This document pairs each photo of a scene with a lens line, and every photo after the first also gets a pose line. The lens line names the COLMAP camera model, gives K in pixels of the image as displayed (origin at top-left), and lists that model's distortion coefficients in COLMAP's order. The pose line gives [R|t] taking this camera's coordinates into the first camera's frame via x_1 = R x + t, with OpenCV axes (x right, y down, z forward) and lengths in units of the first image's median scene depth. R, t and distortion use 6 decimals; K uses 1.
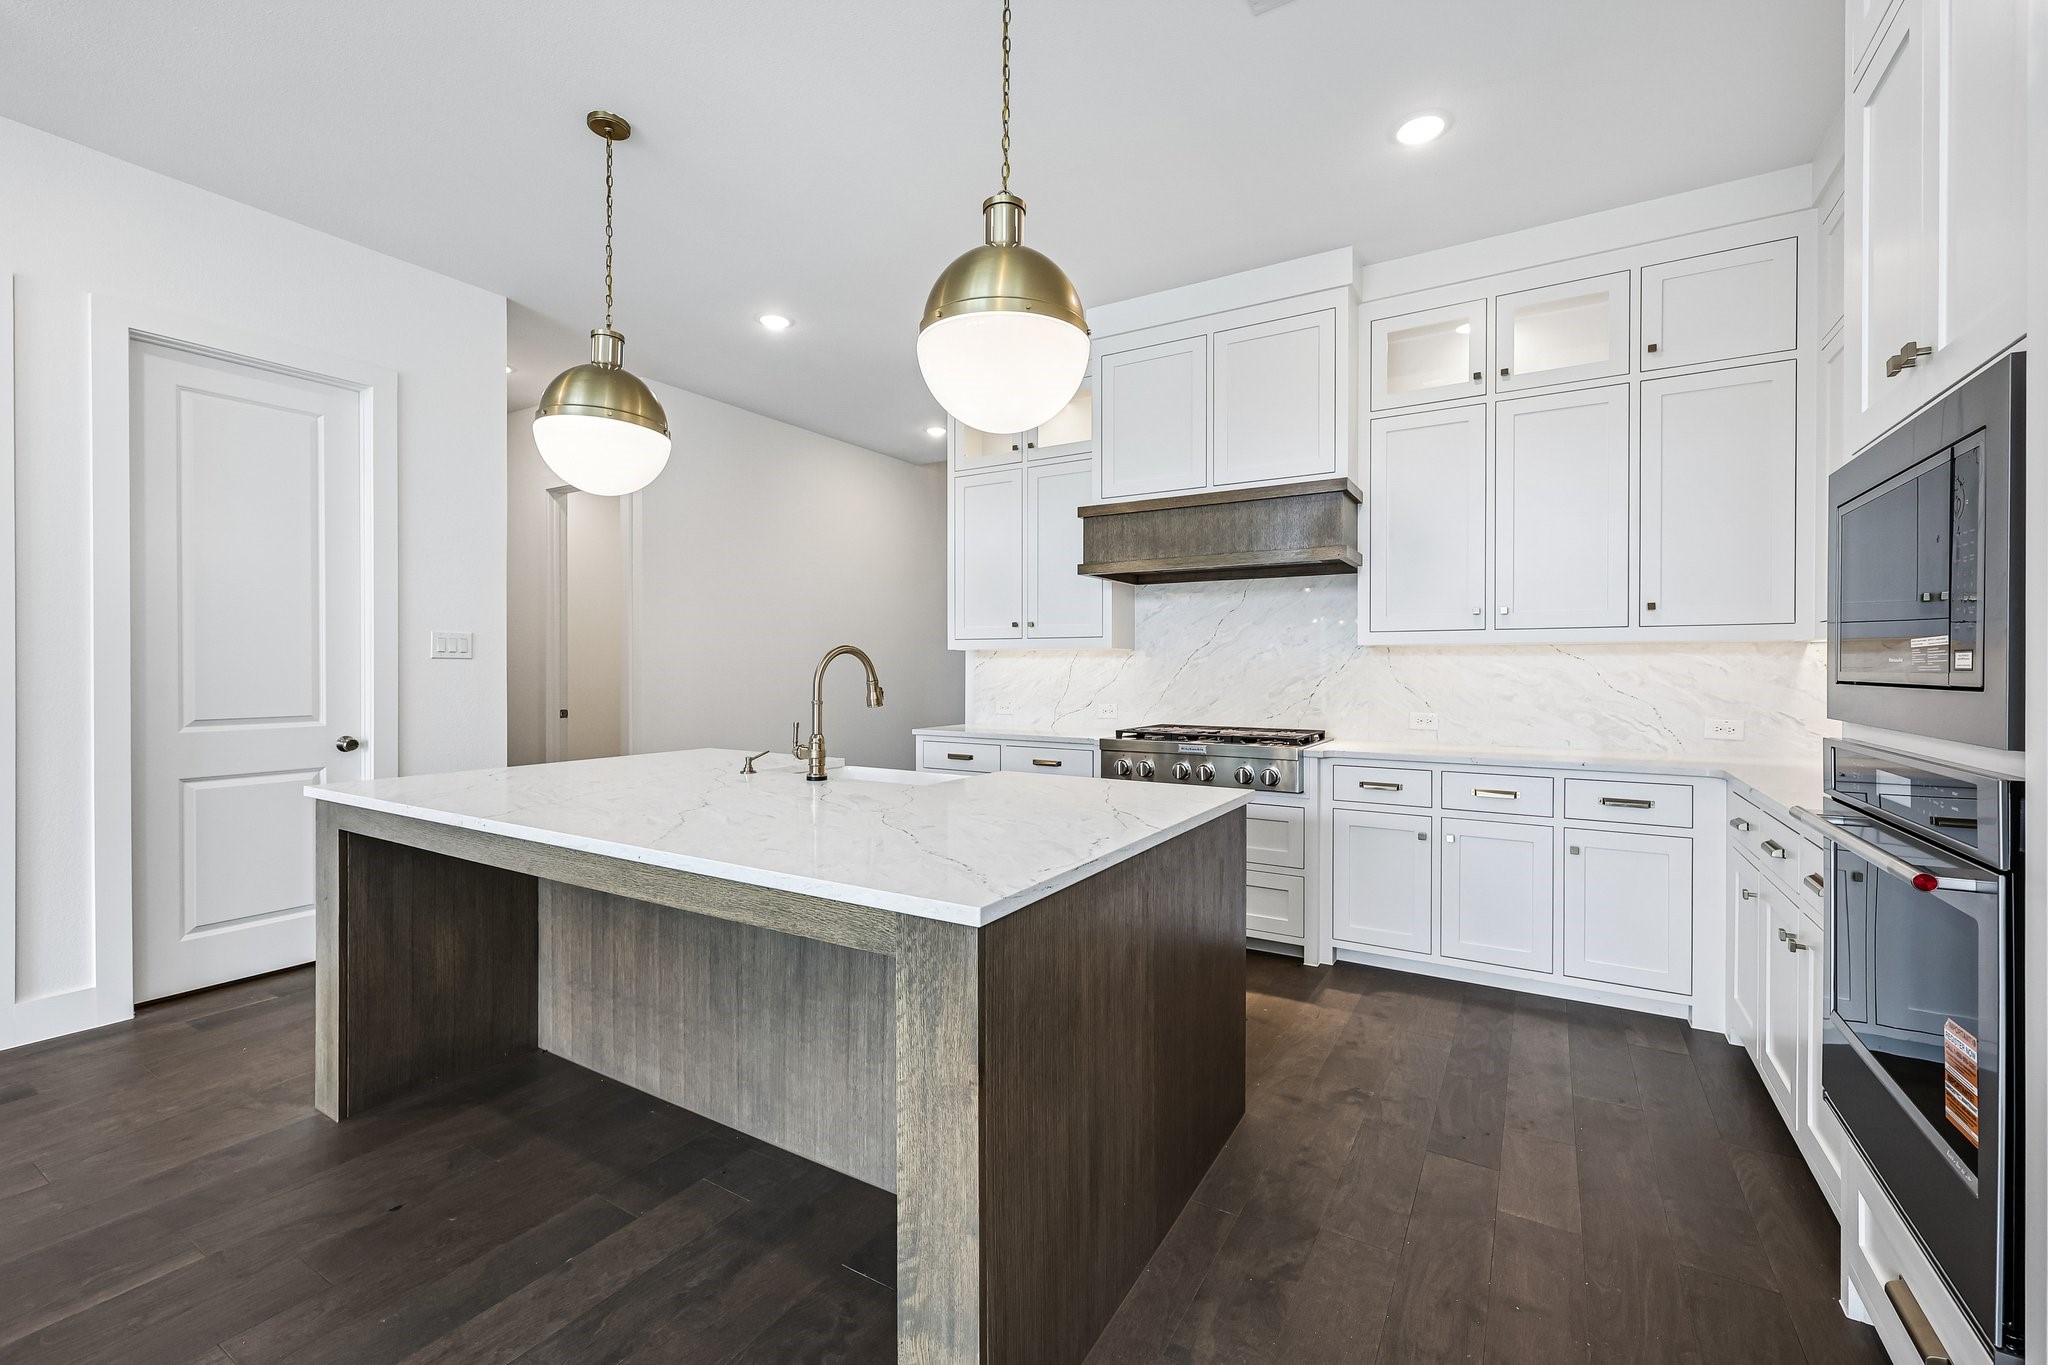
lens RADIAL K [[820.3, 0, 1082.4], [0, 820.3, 679.6], [0, 0, 1]] dist [0.004476, 0.000276]
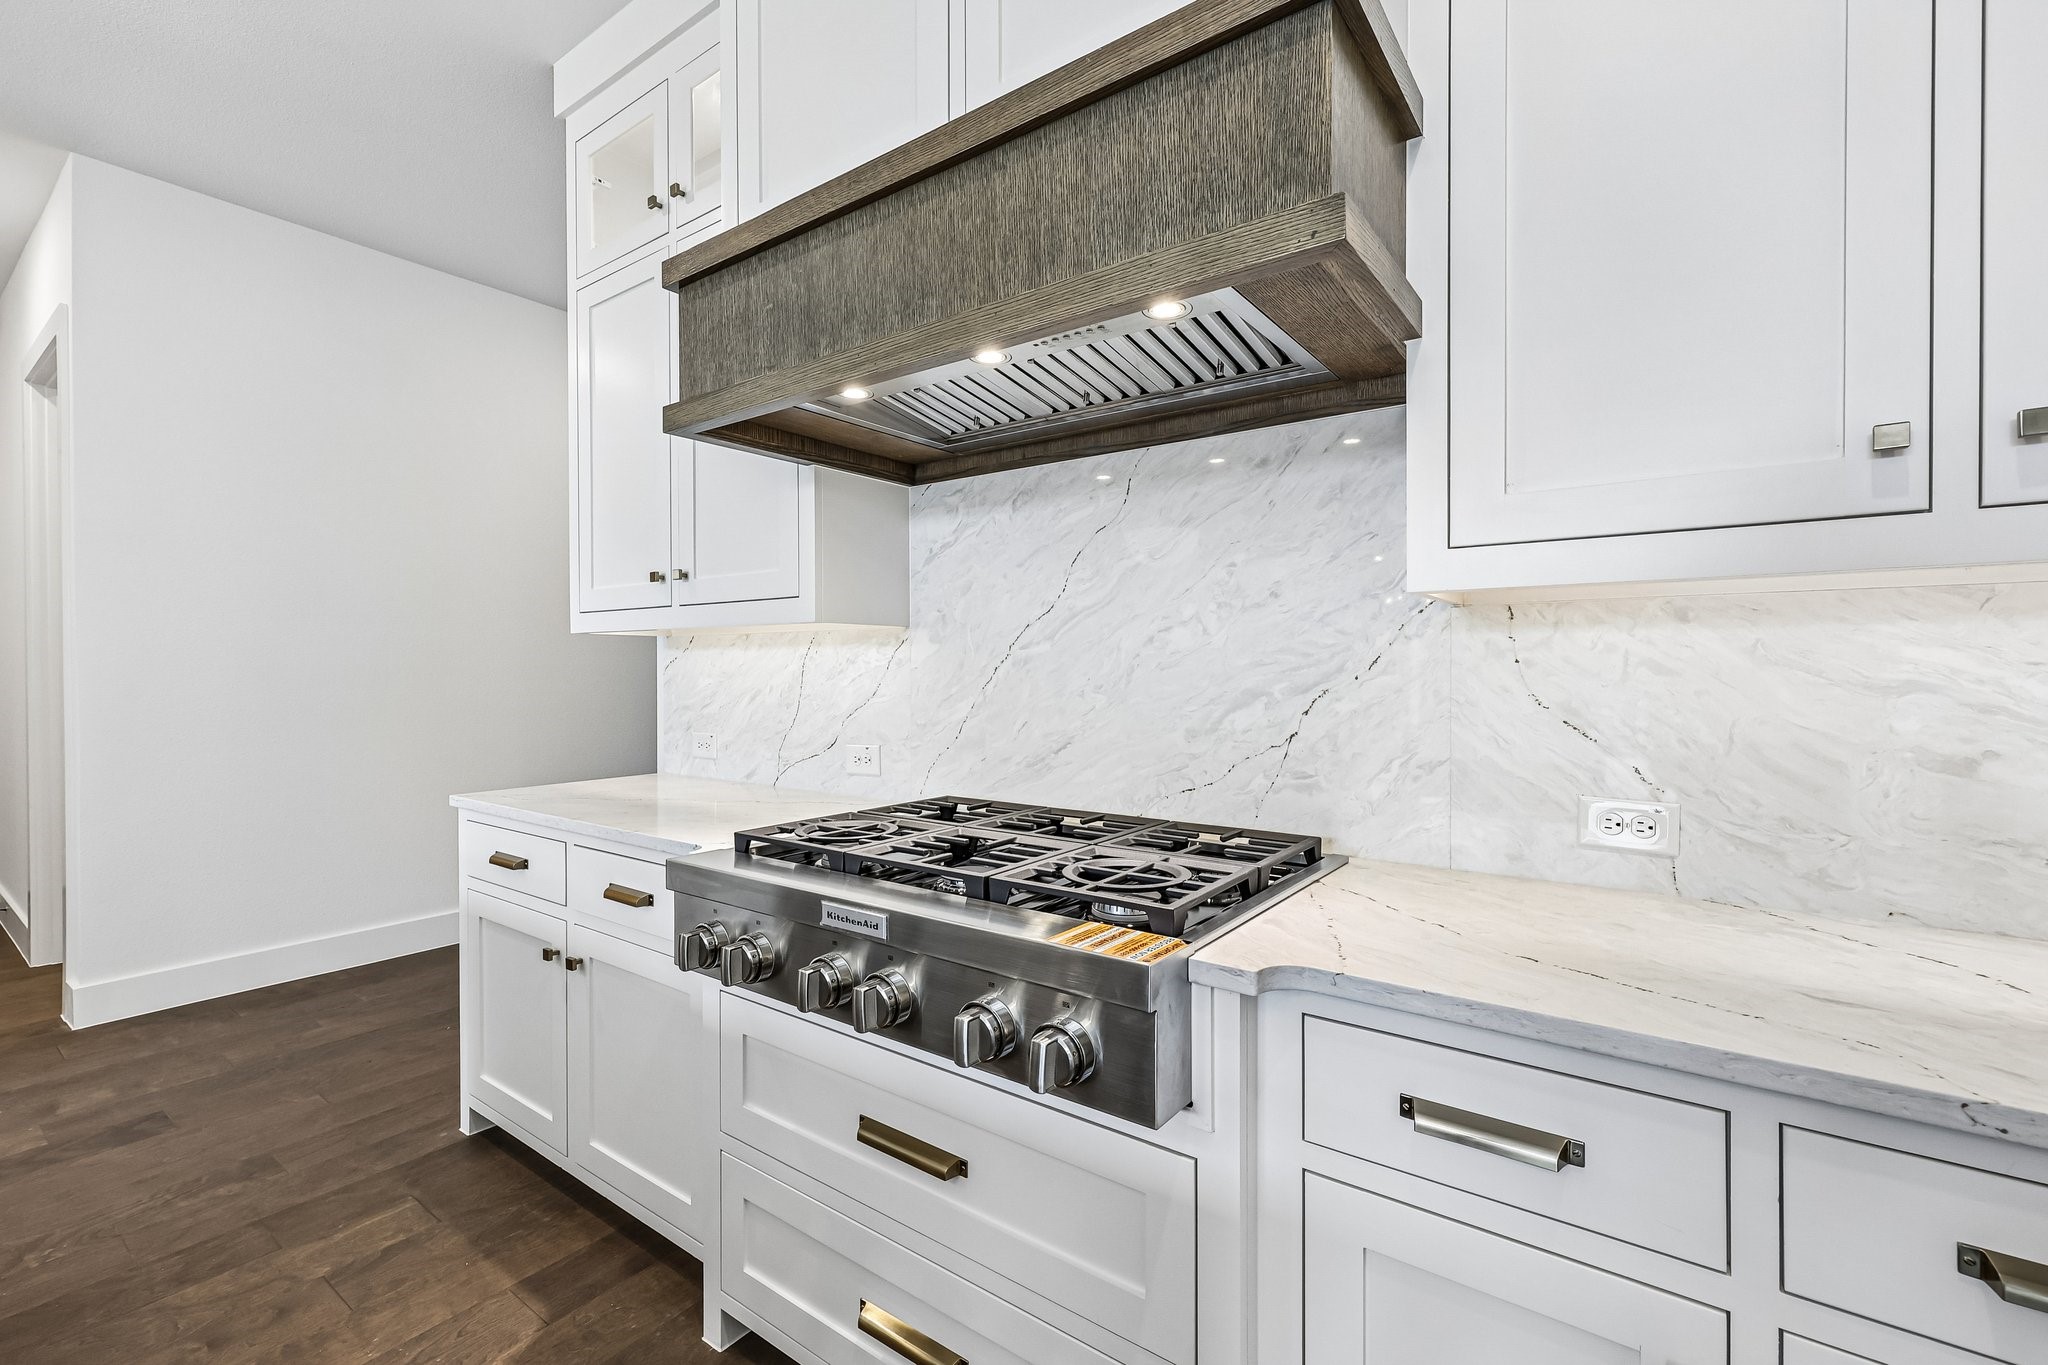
lens RADIAL K [[820.3, 0, 1031.4], [0, 820.3, 677.9], [0, 0, 1]] dist [0.004476, 0.000276]
pose [[0.987736, -0.001890, -0.156122, 0.219592], [0.001827, 0.999998, -0.000547, -0.008714], [0.156123, 0.000255, 0.987738, 0.603867]]
